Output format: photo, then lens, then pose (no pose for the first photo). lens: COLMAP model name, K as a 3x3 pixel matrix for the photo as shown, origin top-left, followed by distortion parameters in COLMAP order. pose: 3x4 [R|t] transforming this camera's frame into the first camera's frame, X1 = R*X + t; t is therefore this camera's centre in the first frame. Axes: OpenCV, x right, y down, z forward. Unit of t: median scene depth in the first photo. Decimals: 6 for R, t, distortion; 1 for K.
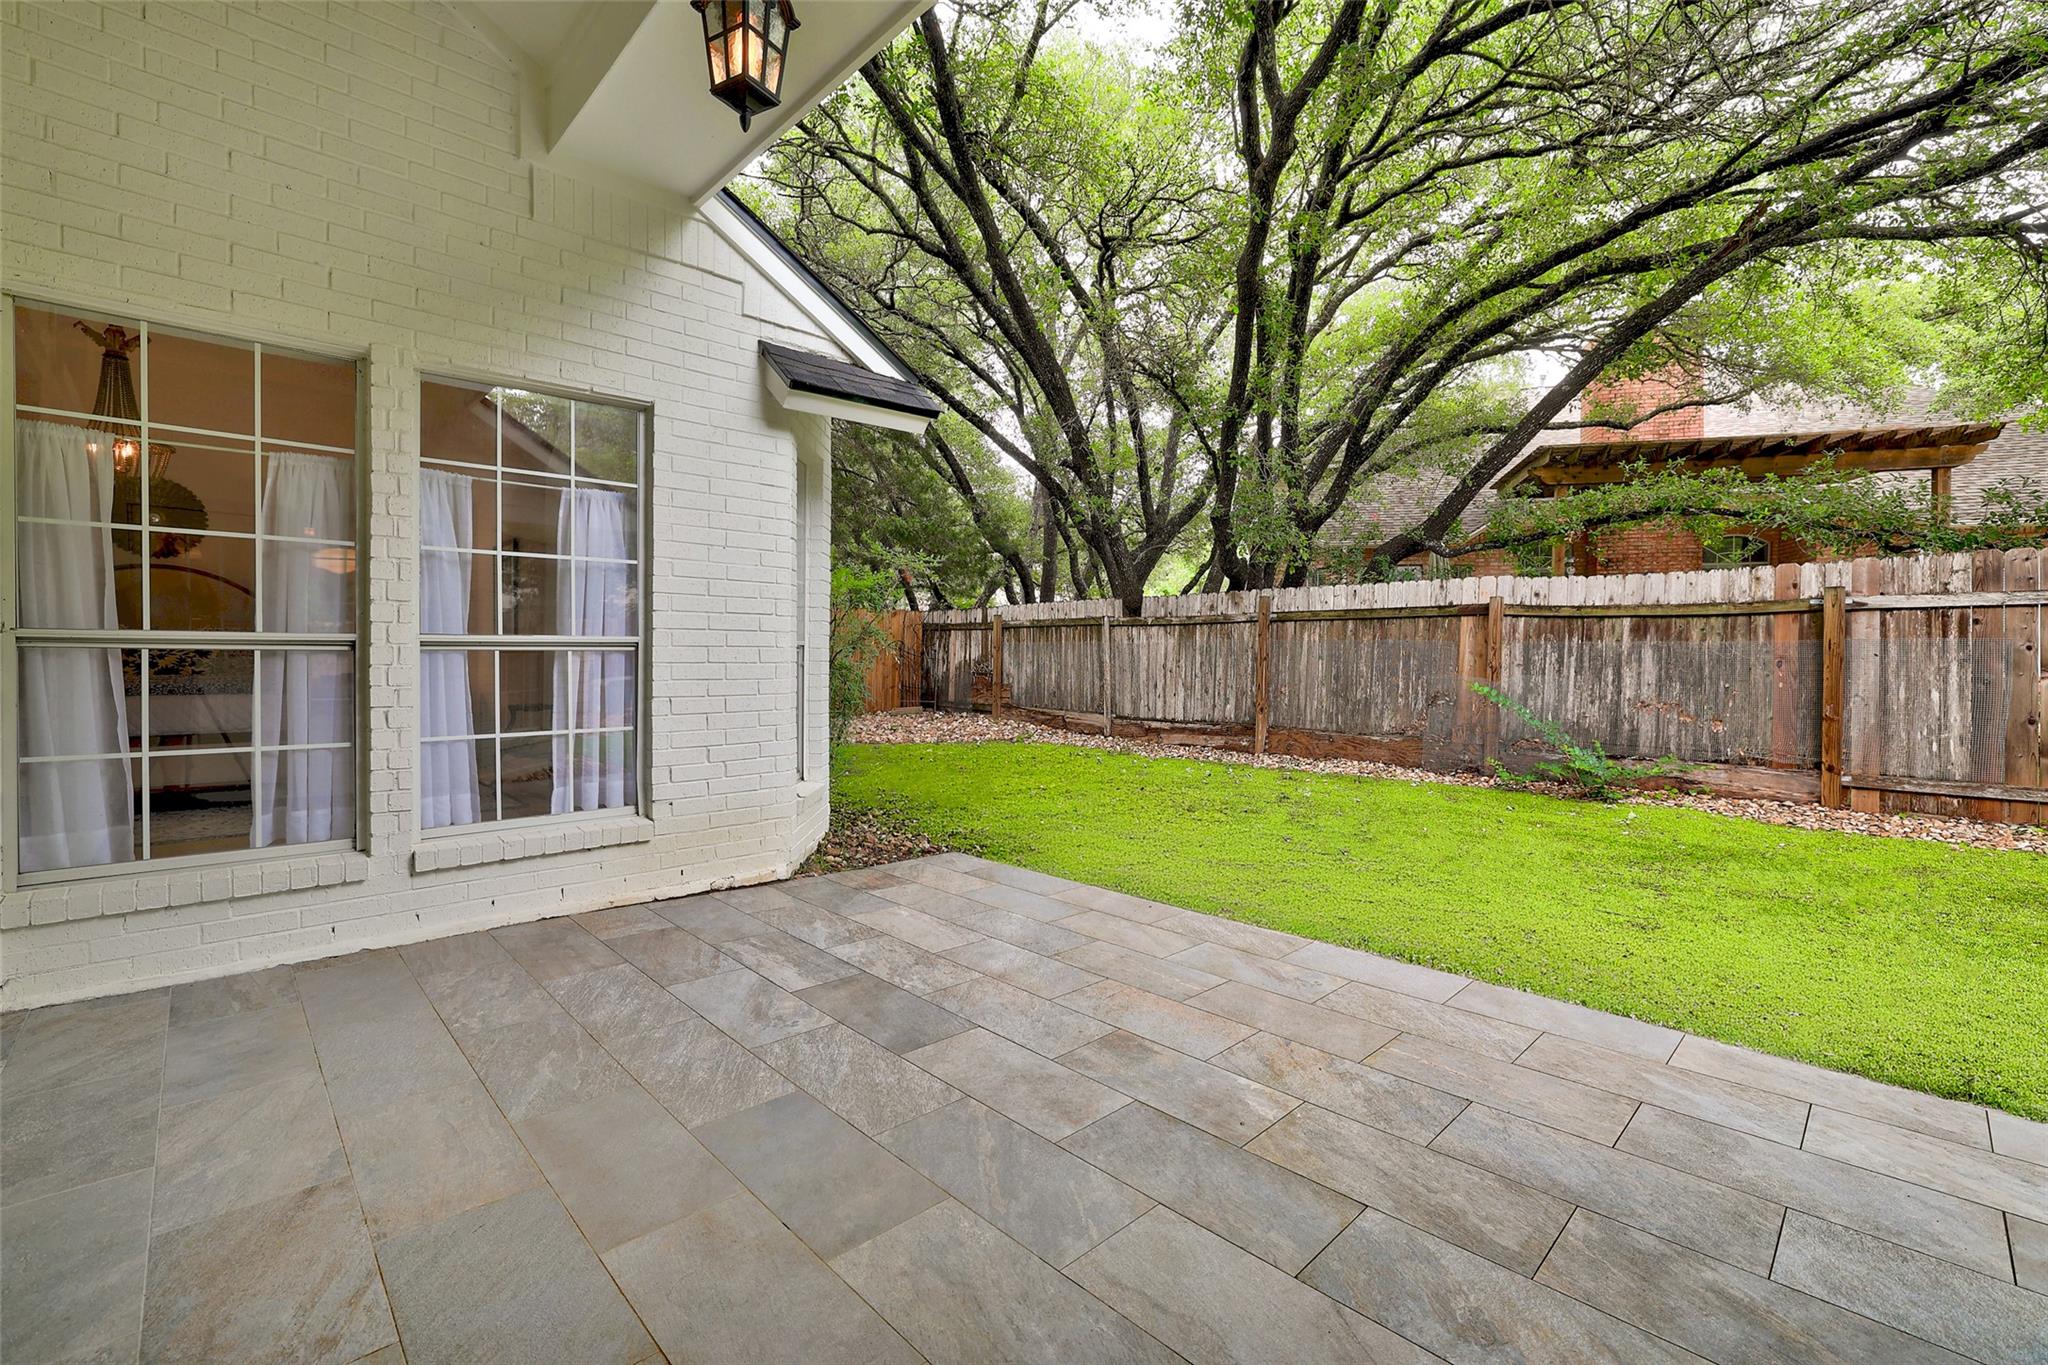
lens RADIAL K [[874.3, 0, 1022.4], [0, 874.3, 670.5], [0, 0, 1]] dist [0.000546, 0.000666]
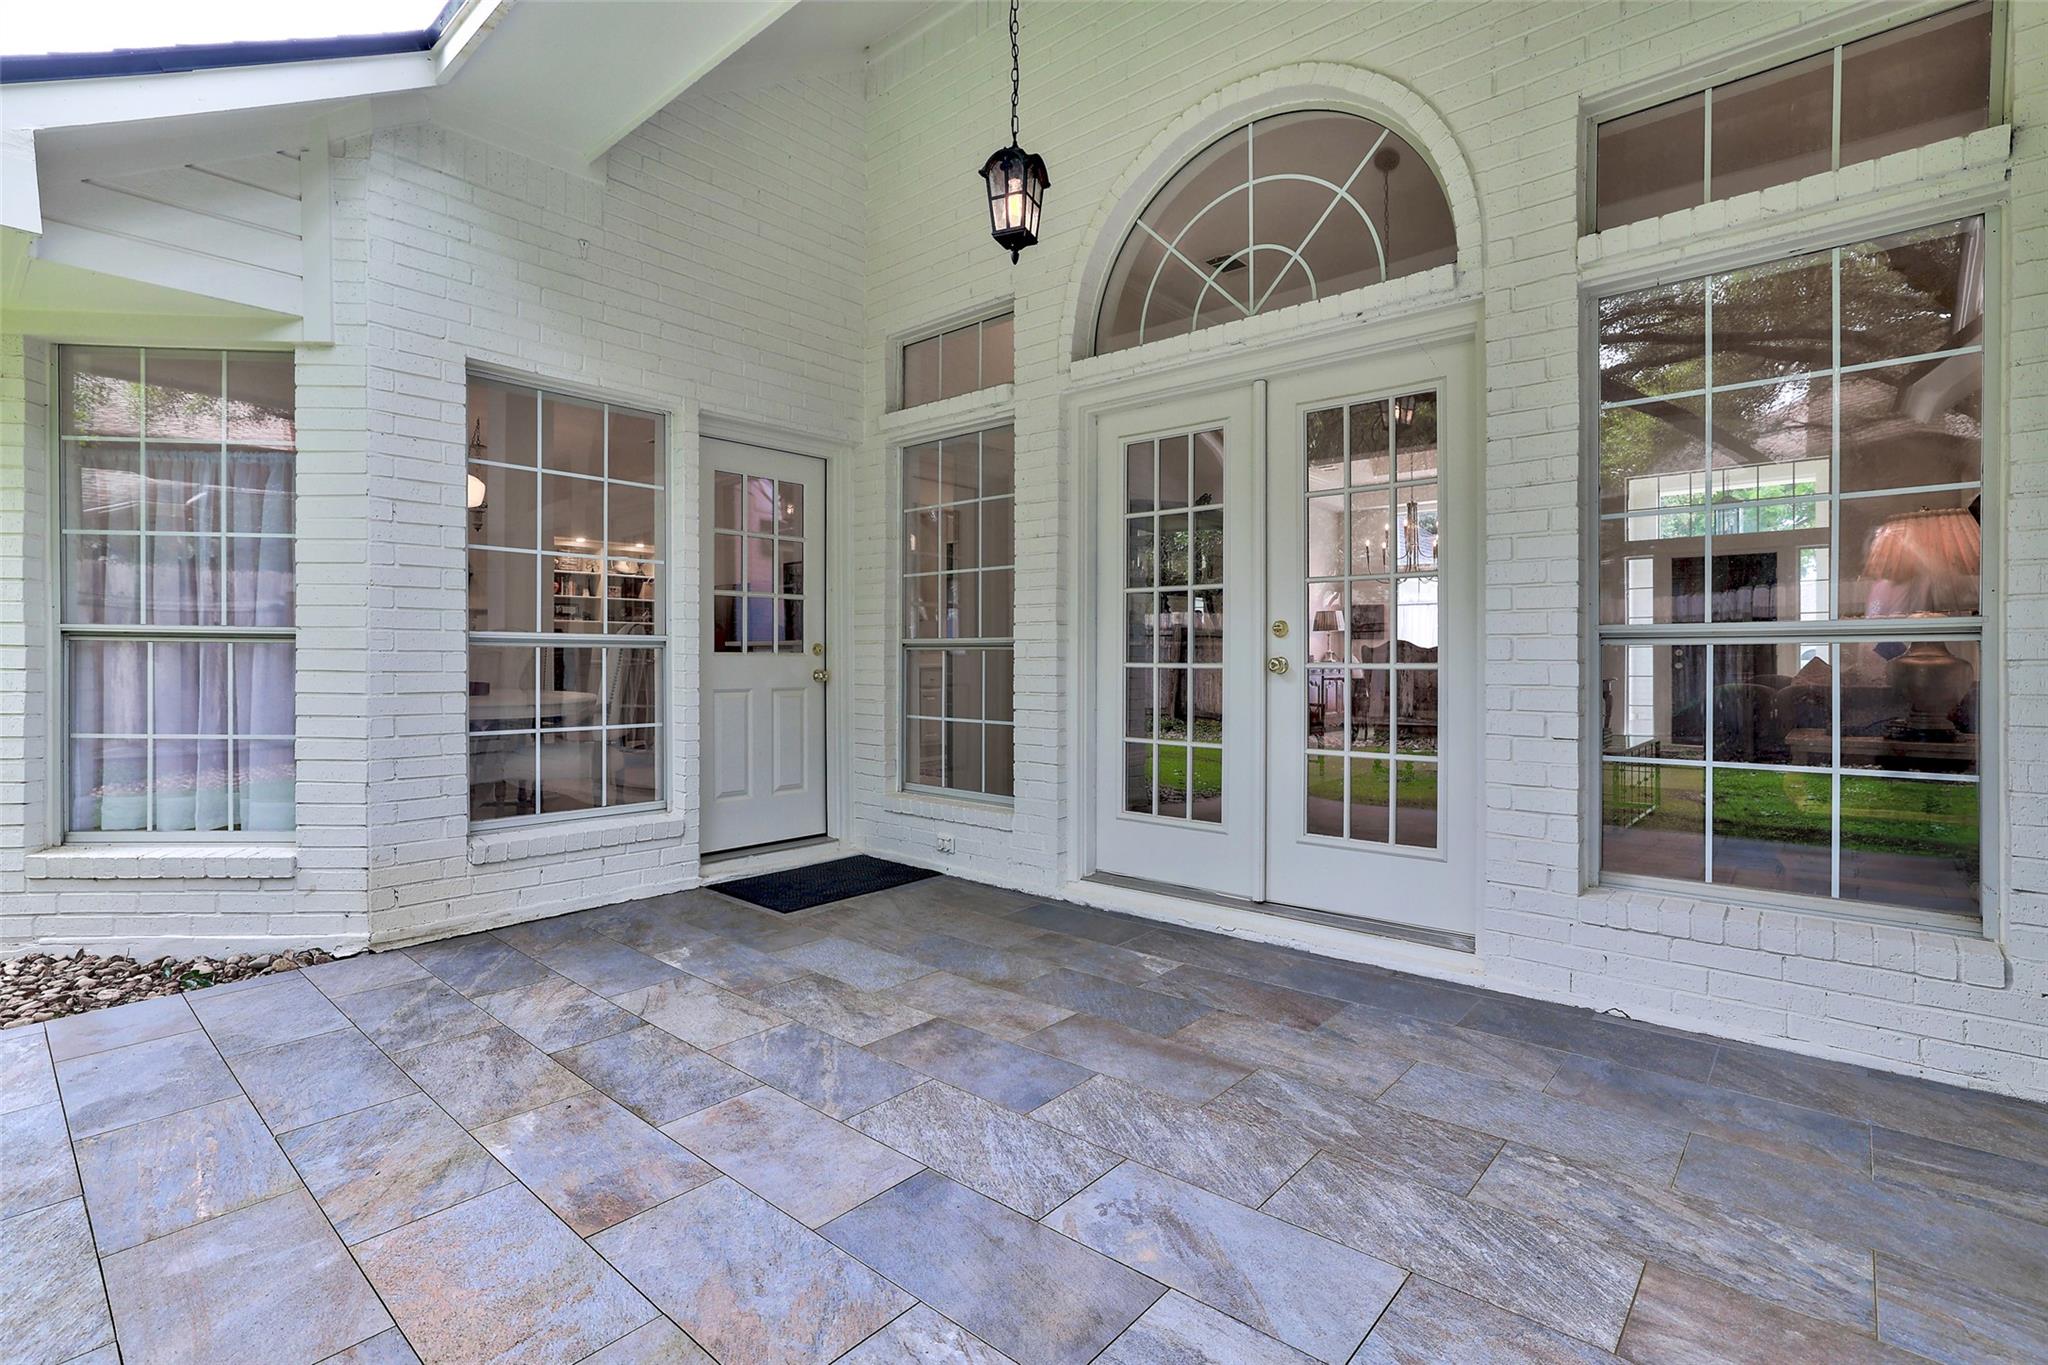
lens RADIAL K [[994.1, 0, 1071.4], [0, 994.1, 679.3], [0, 0, 1]] dist [-0.001332, 0.000239]
pose [[-0.992549, -0.001631, -0.121835, -0.172736], [-0.006046, 0.999338, 0.035876, -0.021264], [0.121696, 0.036345, -0.991902, 2.025162]]
